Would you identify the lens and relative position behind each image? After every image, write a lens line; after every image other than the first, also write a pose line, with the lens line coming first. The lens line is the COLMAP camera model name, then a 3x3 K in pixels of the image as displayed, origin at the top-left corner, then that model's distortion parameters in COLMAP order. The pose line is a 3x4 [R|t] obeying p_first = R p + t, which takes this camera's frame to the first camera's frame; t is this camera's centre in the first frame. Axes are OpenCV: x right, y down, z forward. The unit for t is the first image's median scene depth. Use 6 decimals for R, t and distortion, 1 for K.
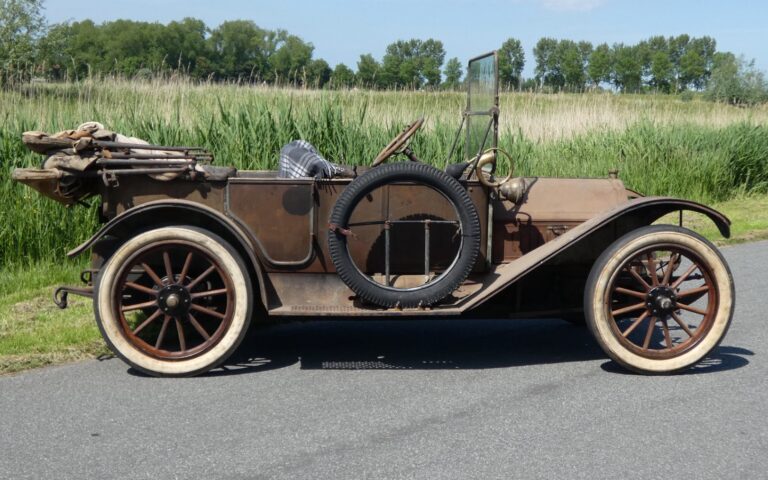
lens RADIAL K [[1163.2, 0, 409.3], [0, 1163.2, 239.5], [0, 0, 1]] dist [-0.016889, -0.050926]
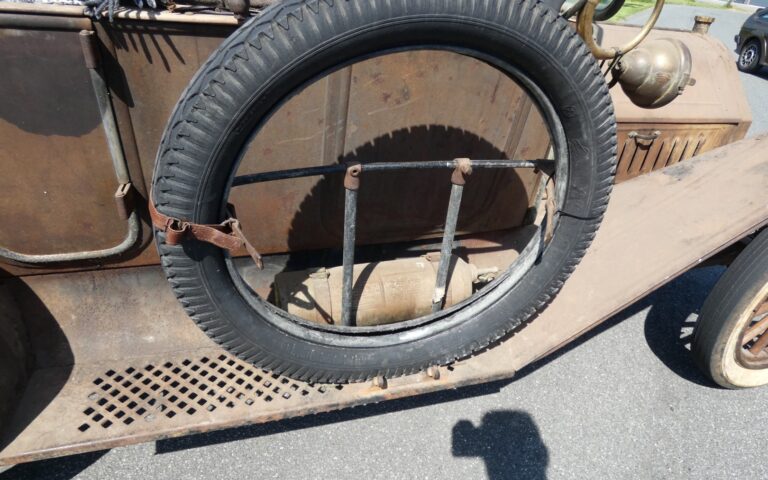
lens RADIAL K [[463.8, 0, 384.0], [0, 463.8, 240.0], [0, 0, 1]] dist [-0.002535, -0.000535]
pose [[0.980237, -0.029675, 0.195587, -0.037052], [-0.058499, 0.900987, 0.429883, -0.054992], [-0.188978, -0.432829, 0.881446, 0.880788]]
